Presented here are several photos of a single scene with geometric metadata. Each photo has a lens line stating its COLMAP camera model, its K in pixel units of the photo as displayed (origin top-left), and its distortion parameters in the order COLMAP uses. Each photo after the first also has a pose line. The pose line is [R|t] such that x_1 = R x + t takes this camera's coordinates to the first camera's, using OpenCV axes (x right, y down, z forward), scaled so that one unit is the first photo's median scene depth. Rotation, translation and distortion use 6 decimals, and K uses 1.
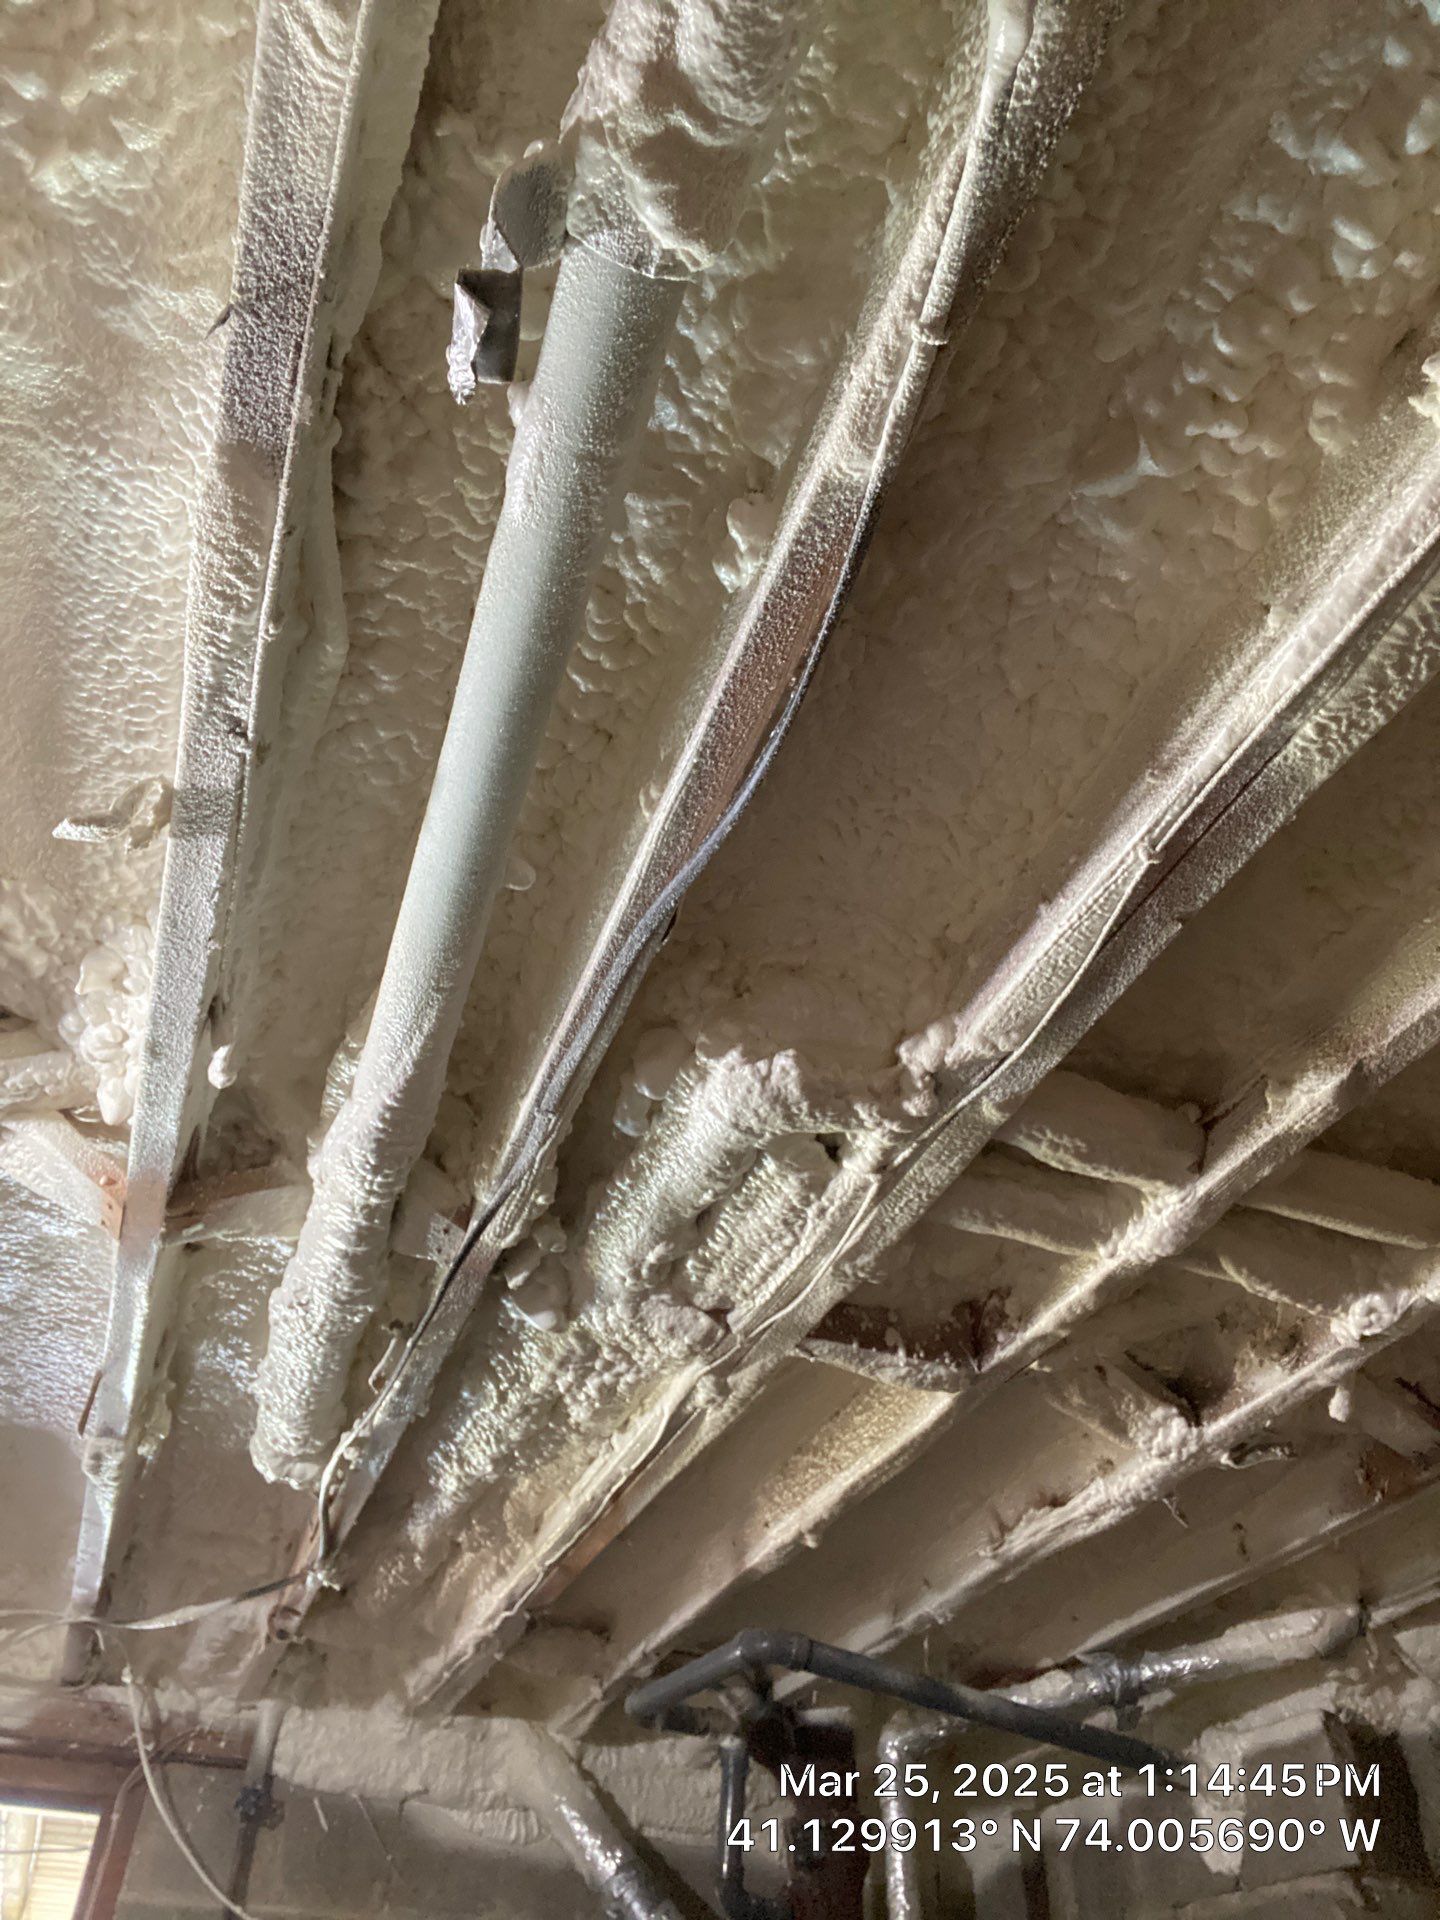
lens RADIAL K [[1335.7, 0, 715.6], [0, 1335.7, 996.2], [0, 0, 1]] dist [0.106400, -0.124855]
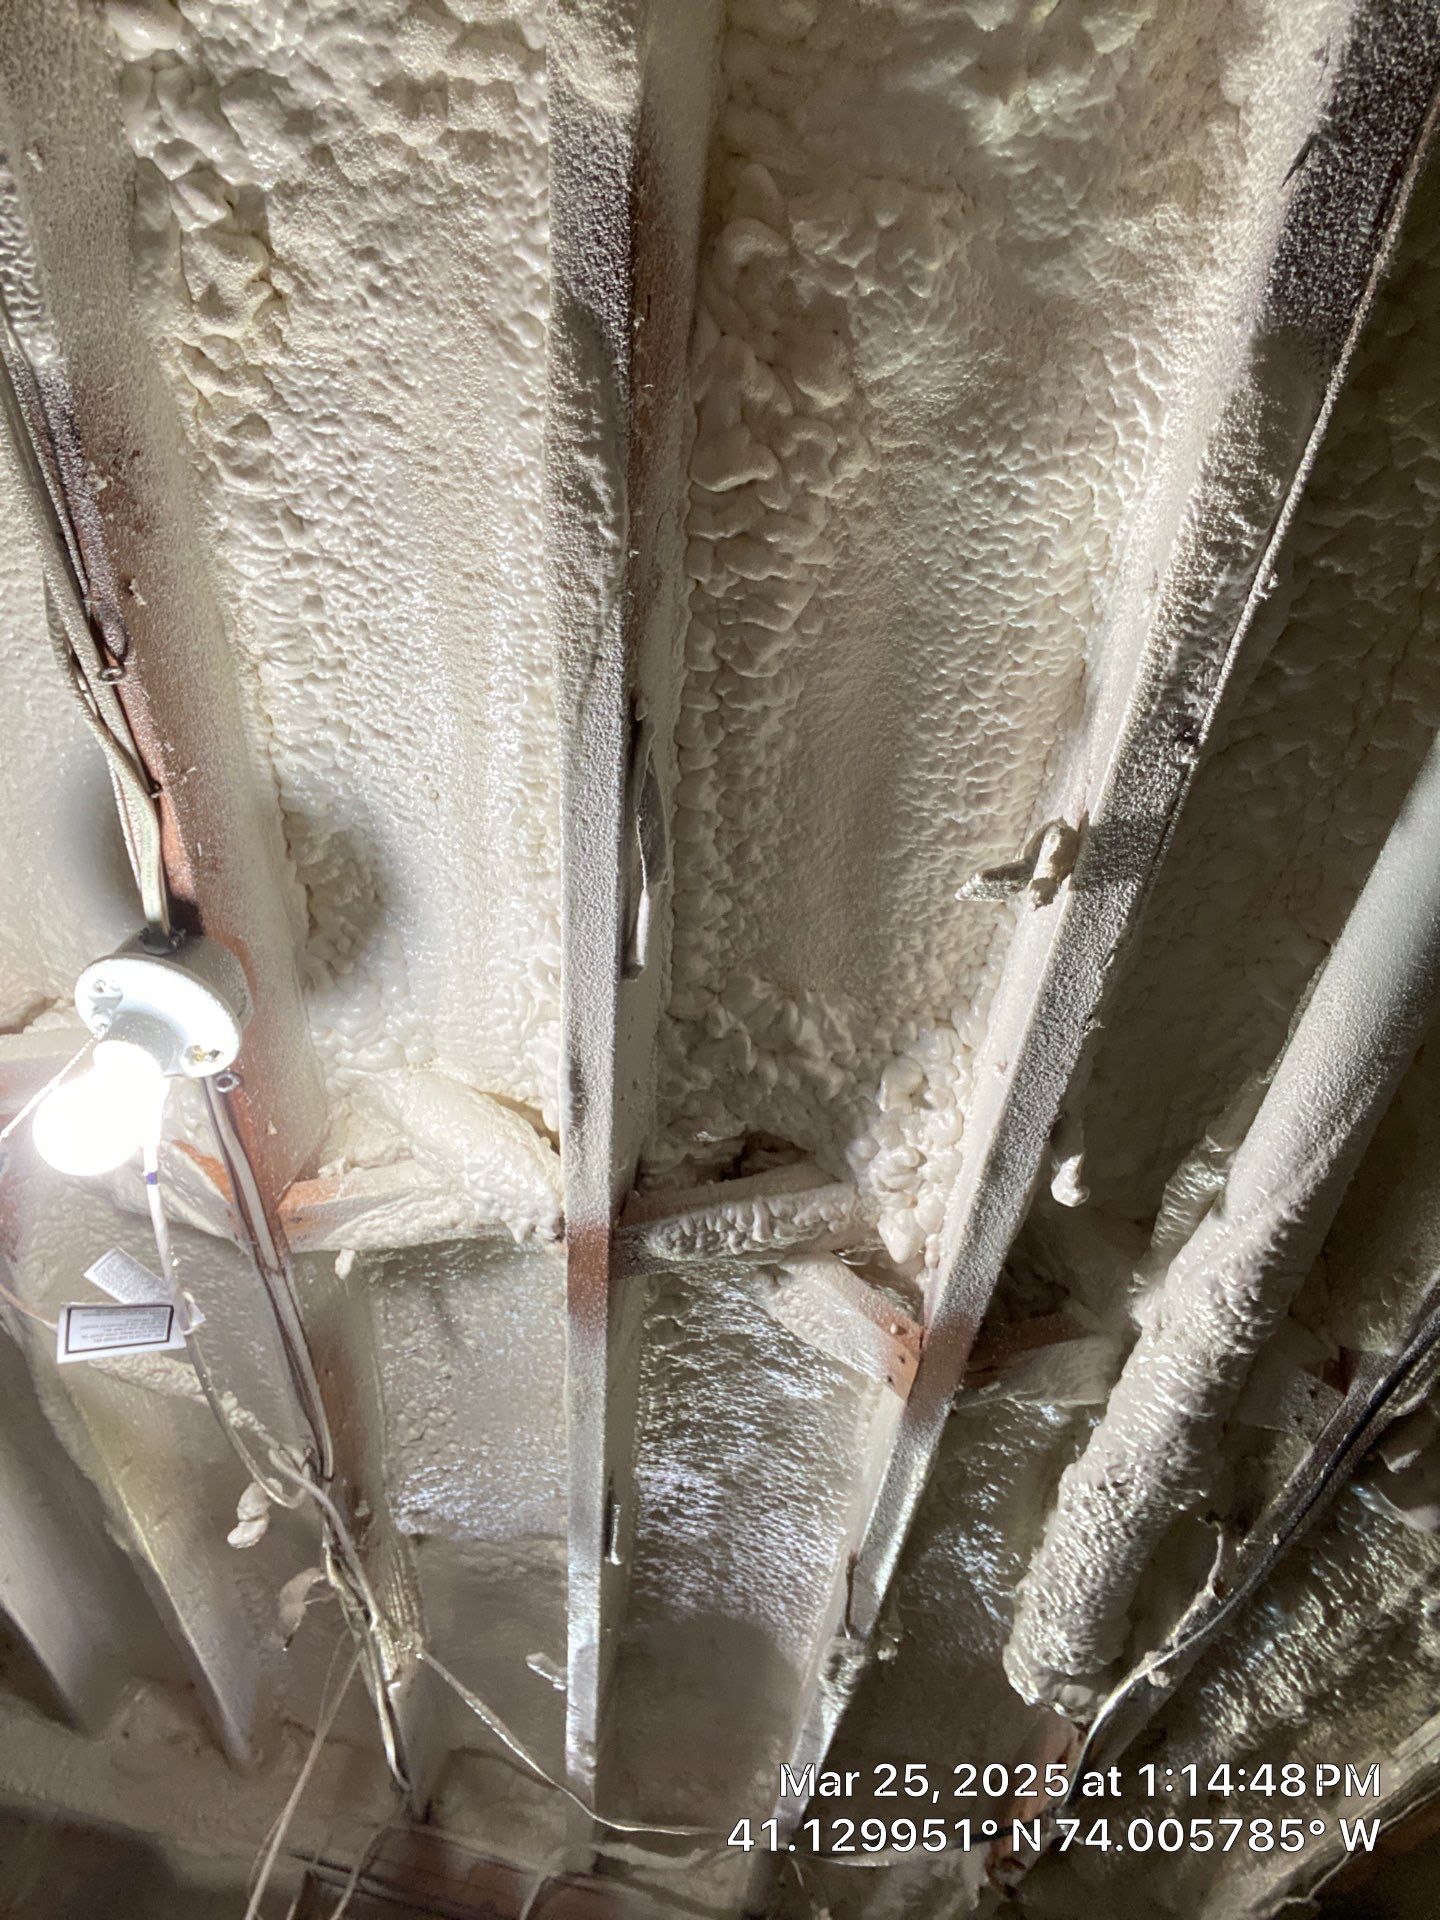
lens RADIAL K [[1362.3, 0, 750.3], [0, 1362.3, 968.8], [0, 0, 1]] dist [0.076866, -0.075526]
pose [[0.941230, -0.104861, -0.321077, -0.256435], [0.058043, 0.986662, -0.152084, 0.038452], [0.332742, 0.124510, 0.934762, 0.117019]]
